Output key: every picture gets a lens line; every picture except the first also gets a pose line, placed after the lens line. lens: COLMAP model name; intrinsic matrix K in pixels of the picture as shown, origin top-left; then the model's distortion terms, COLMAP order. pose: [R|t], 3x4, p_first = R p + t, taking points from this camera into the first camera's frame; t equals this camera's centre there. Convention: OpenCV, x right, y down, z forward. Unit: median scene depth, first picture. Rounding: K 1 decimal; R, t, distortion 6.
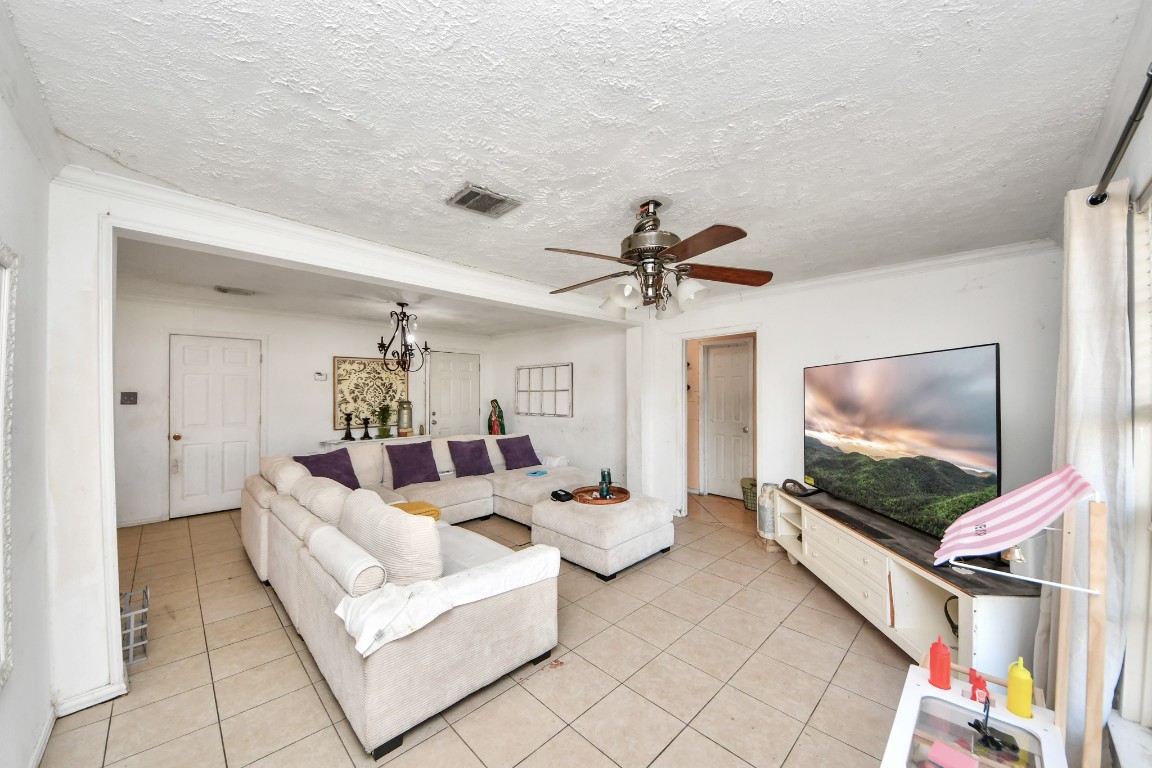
lens RADIAL K [[413.7, 0, 576.2], [0, 413.7, 389.8], [0, 0, 1]] dist [-0.020613, -0.003041]
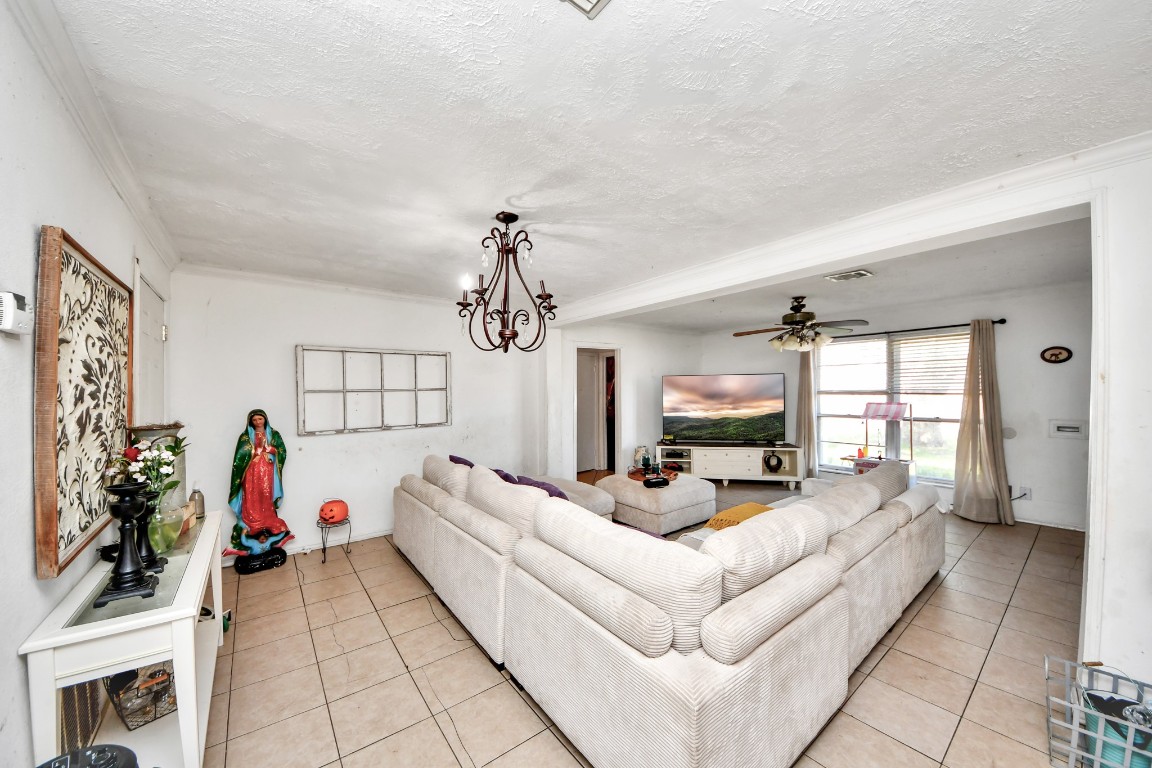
lens RADIAL K [[427.6, 0, 588.0], [0, 427.6, 399.6], [0, 0, 1]] dist [0.000144, -0.000210]
pose [[0.112170, -0.022171, 0.993442, -2.850351], [0.004347, 0.999752, 0.021822, 0.014867], [-0.993680, 0.001871, 0.112239, 2.533297]]
